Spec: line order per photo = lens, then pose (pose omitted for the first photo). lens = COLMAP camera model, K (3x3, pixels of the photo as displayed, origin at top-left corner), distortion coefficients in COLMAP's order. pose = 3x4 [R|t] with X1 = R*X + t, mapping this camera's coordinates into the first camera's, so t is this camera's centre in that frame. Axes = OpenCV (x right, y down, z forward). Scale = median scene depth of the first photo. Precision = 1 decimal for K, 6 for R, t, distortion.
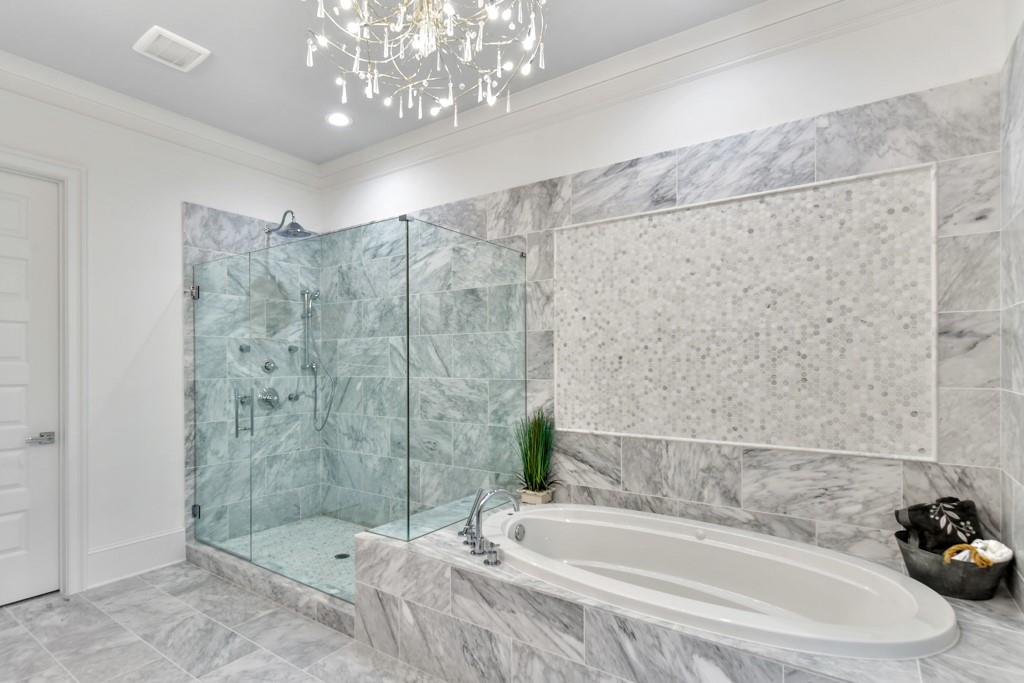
lens RADIAL K [[512.0, 0, 516.8], [0, 512.0, 363.4], [0, 0, 1]] dist [0.004021, -0.000259]
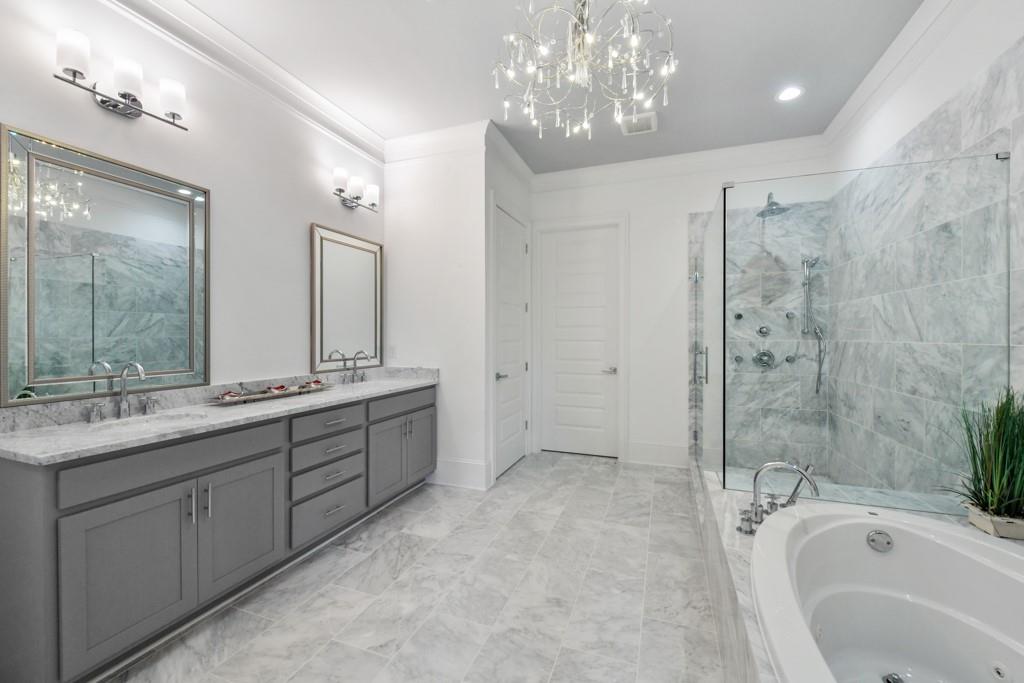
lens RADIAL K [[428.8, 0, 511.6], [0, 428.8, 338.5], [0, 0, 1]] dist [-0.004944, -0.001270]
pose [[0.249016, 0.007588, -0.968470, 0.345443], [0.000041, 0.999969, 0.007845, 0.017032], [0.968499, -0.001993, 0.249008, 0.223254]]
